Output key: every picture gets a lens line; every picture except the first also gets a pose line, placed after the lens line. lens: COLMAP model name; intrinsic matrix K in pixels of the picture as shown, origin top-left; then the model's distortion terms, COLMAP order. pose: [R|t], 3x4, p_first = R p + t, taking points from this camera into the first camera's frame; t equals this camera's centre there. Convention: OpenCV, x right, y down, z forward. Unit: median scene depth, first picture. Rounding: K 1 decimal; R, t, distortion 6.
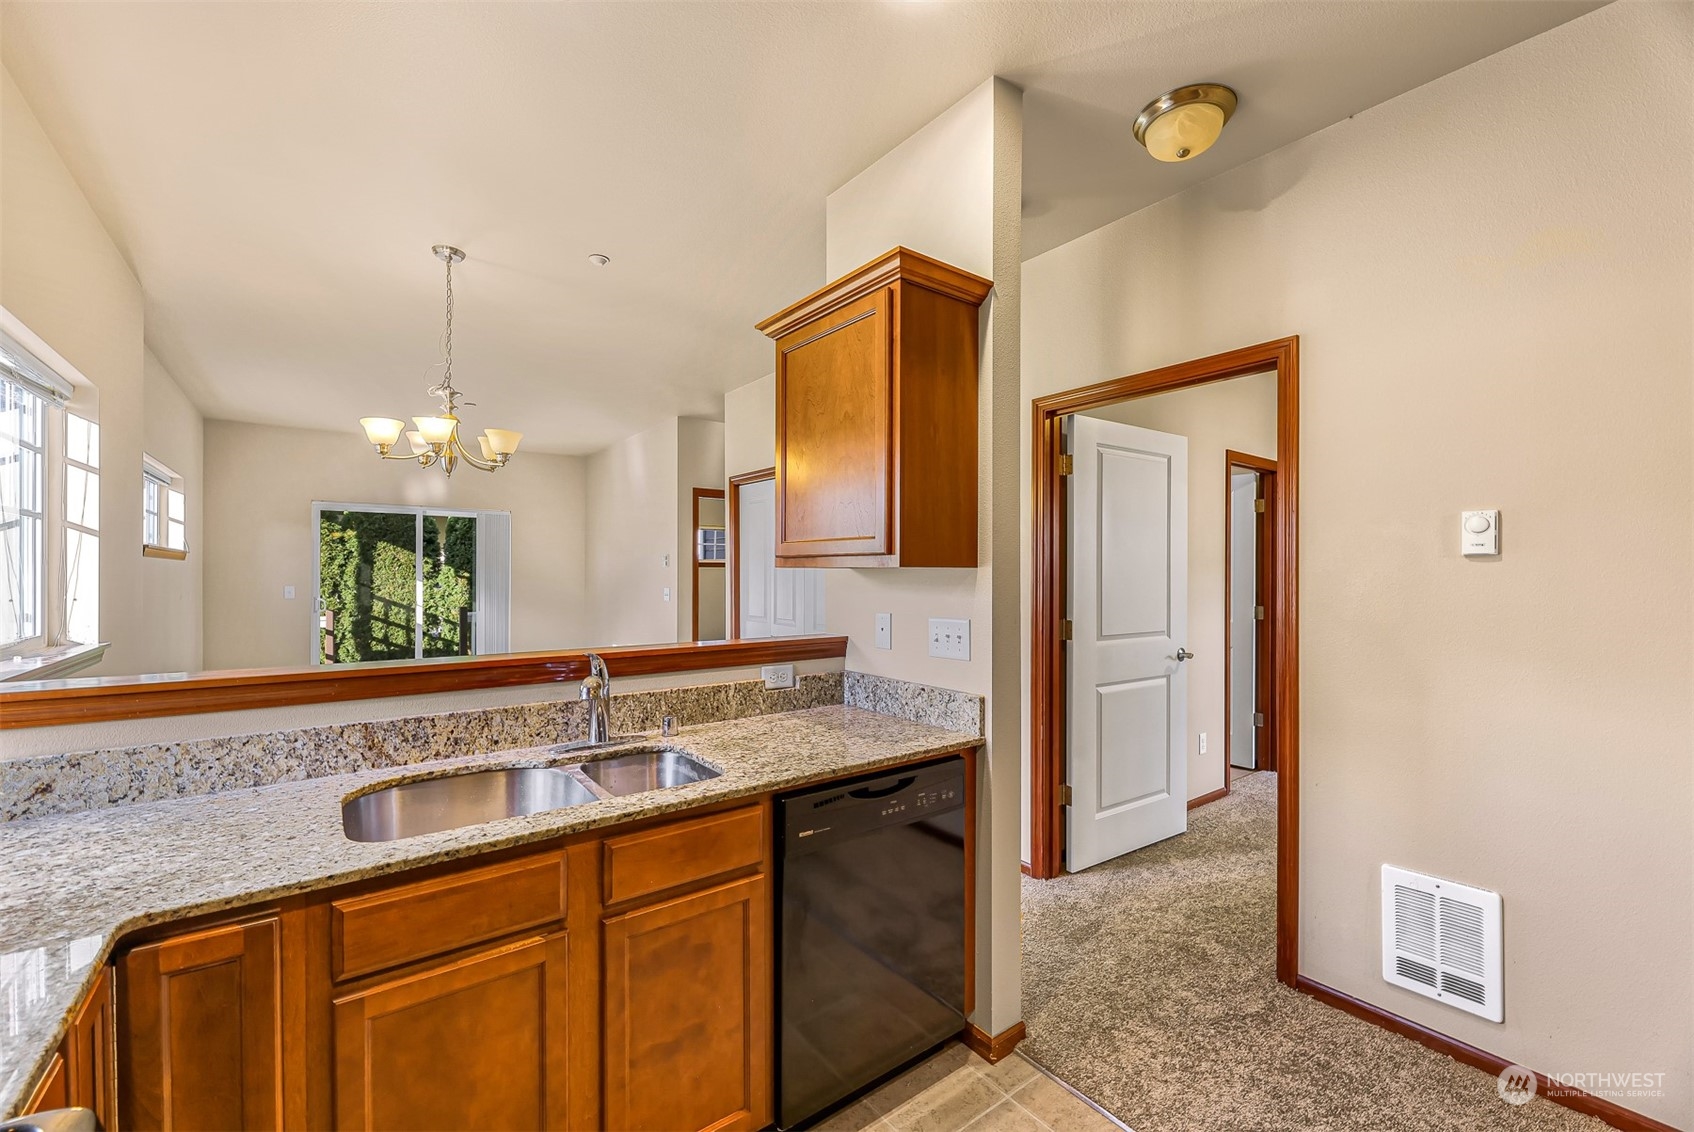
lens RADIAL K [[692.0, 0, 834.1], [0, 692.0, 574.6], [0, 0, 1]] dist [0.010396, -0.001838]
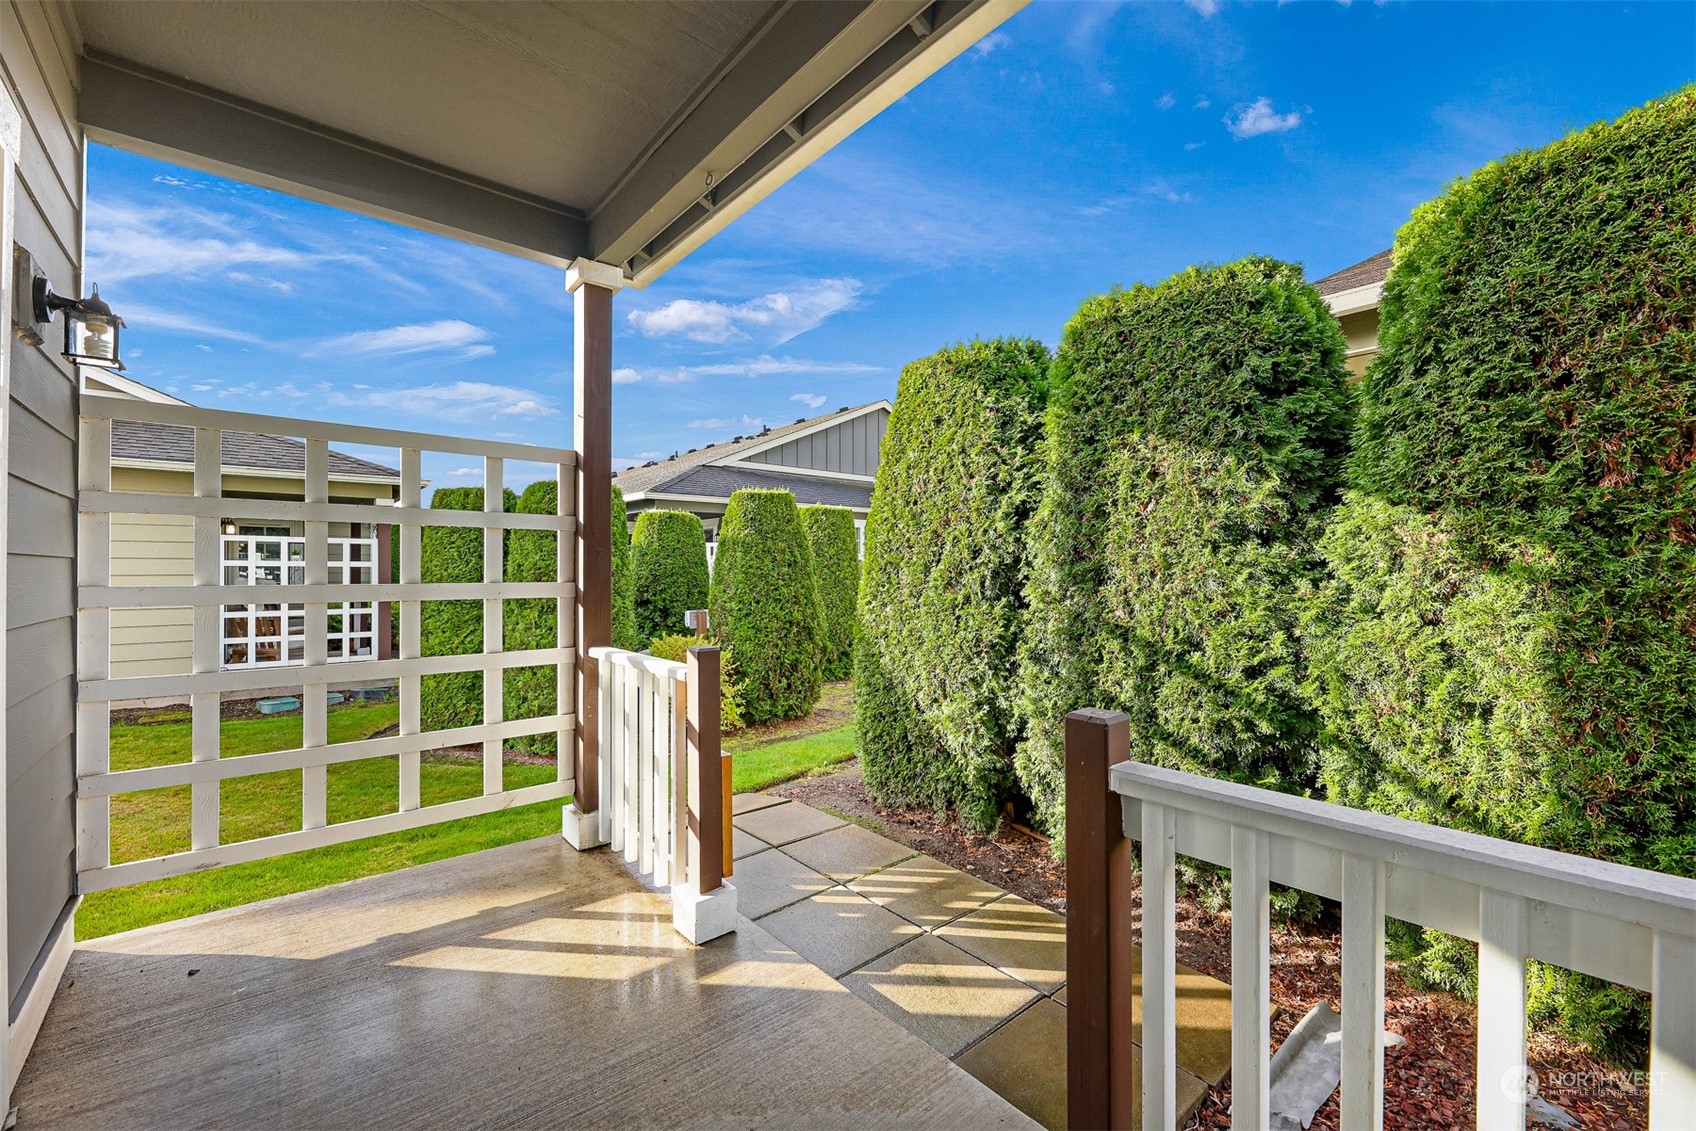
lens RADIAL K [[692.9, 0, 828.3], [0, 692.9, 580.3], [0, 0, 1]] dist [0.010396, -0.001838]
pose [[0.050927, 0.010600, -0.998646, -1.007635], [-0.000507, 0.999944, 0.010588, 0.046964], [0.998702, -0.000033, 0.050930, 2.366654]]
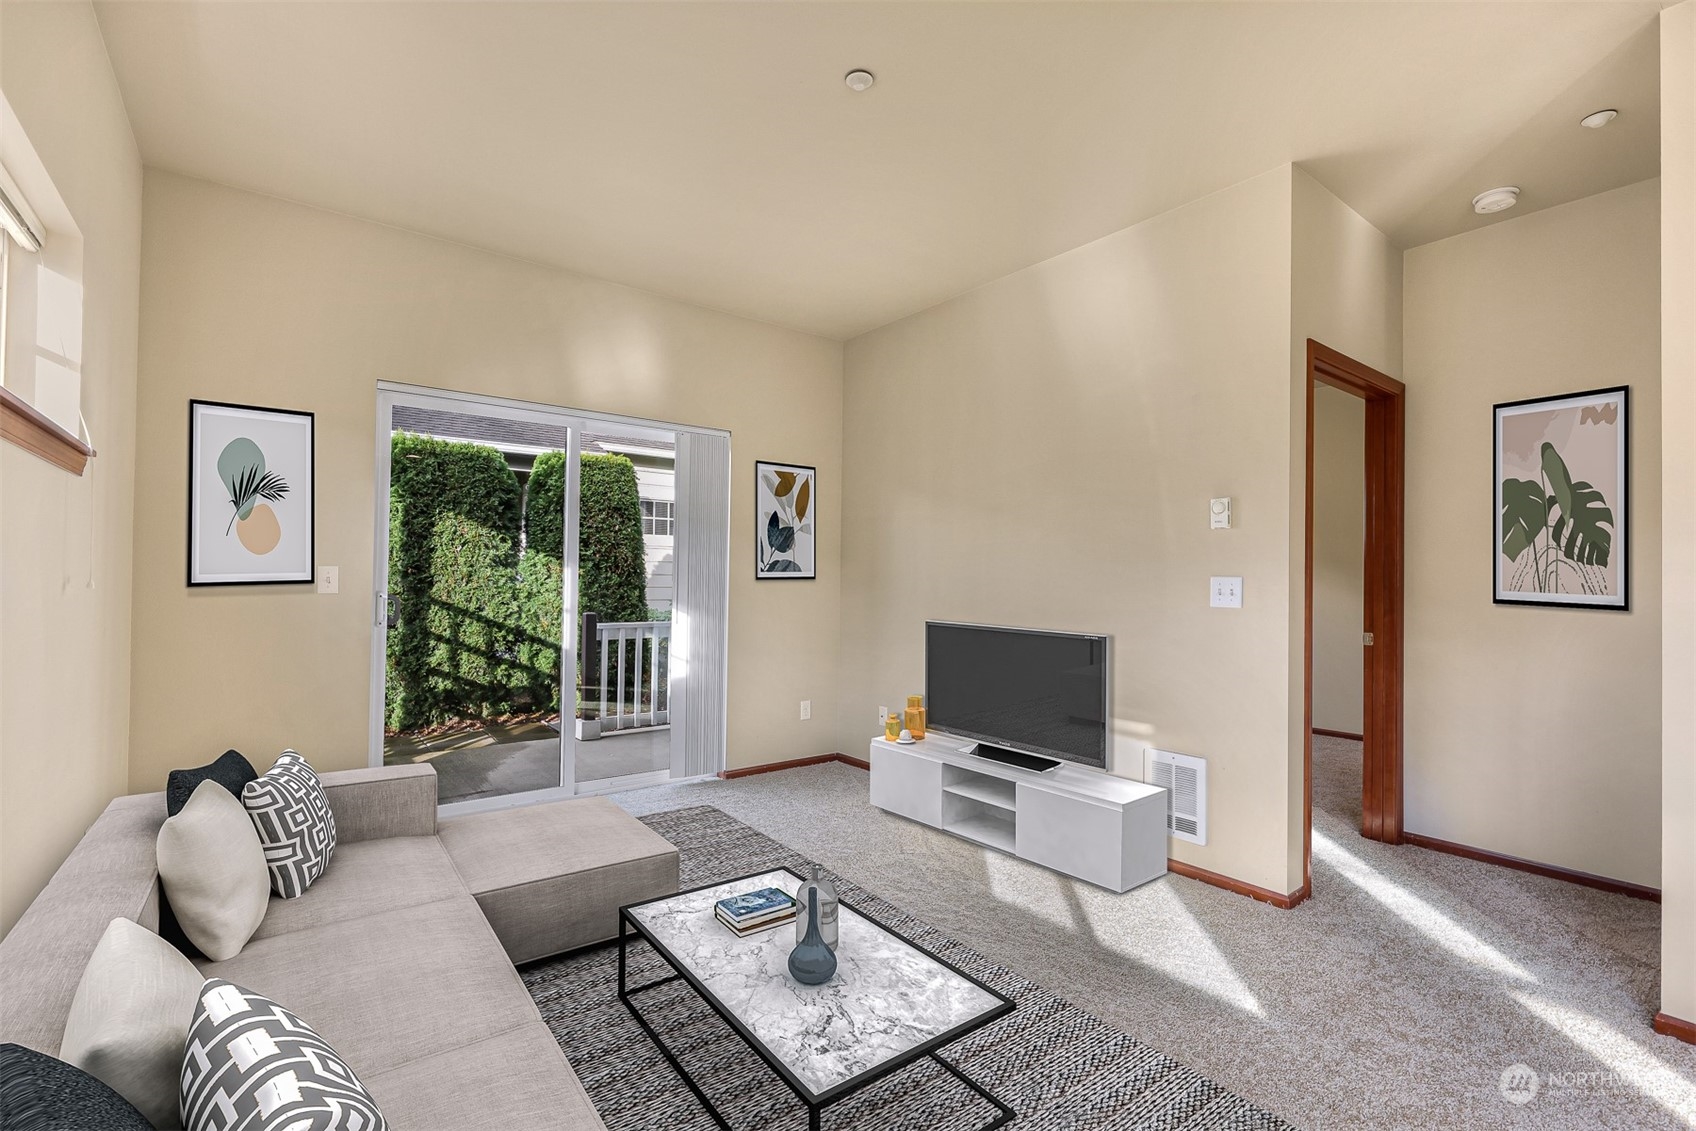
lens RADIAL K [[755.5, 0, 837.2], [0, 755.5, 576.5], [0, 0, 1]] dist [-0.007767, -0.001831]
pose [[0.999637, 0.008280, -0.025623, -0.792497], [-0.008425, 0.999949, -0.005566, 0.043944], [0.025576, 0.005780, 0.999656, 0.991855]]
